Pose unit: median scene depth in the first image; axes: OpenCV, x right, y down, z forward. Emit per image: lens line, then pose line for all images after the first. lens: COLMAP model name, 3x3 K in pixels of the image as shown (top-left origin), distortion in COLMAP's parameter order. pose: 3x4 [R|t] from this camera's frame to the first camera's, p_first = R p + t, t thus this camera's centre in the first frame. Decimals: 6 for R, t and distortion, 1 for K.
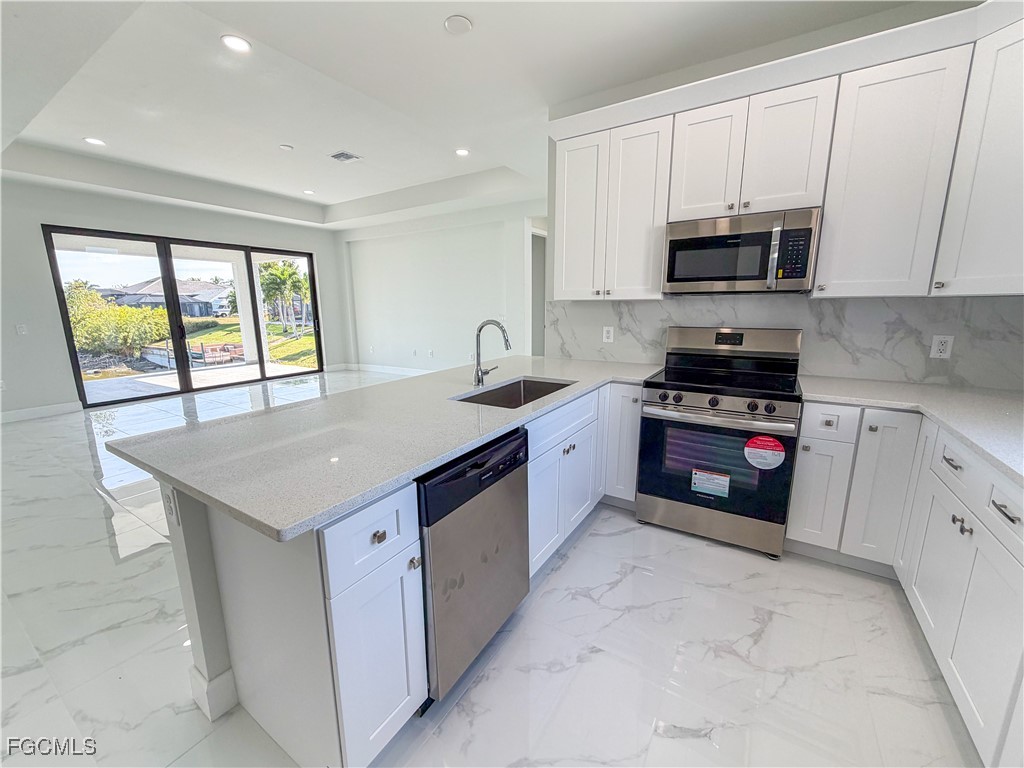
lens RADIAL K [[408.9, 0, 508.2], [0, 408.9, 383.9], [0, 0, 1]] dist [0.000338, 0.000044]
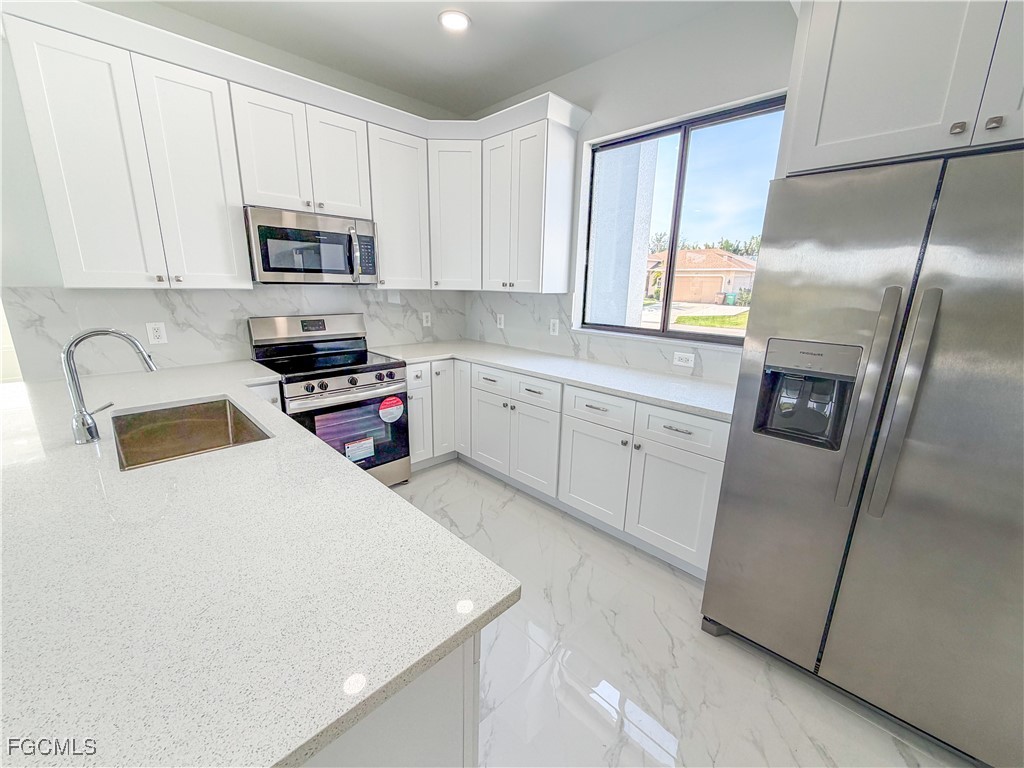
lens RADIAL K [[408.9, 0, 507.4], [0, 408.9, 383.3], [0, 0, 1]] dist [0.000338, 0.000044]
pose [[0.227625, -0.219752, 0.948629, -0.486478], [0.169459, 0.968277, 0.183641, -0.086064], [-0.958890, 0.118953, 0.257642, 0.283541]]
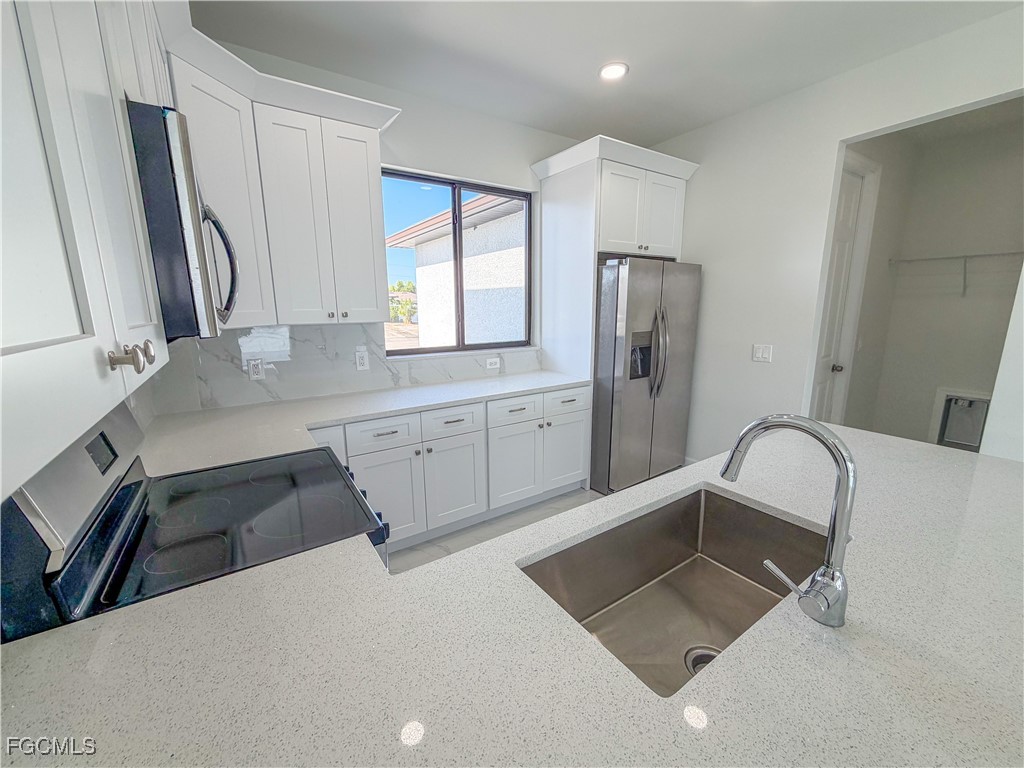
lens RADIAL K [[408.9, 0, 512.7], [0, 408.9, 384.1], [0, 0, 1]] dist [0.000338, 0.000044]
pose [[-0.914429, -0.064178, 0.399625, 0.022837], [0.093465, 0.927180, 0.362769, -0.318963], [-0.393806, 0.369078, -0.841842, 1.325999]]
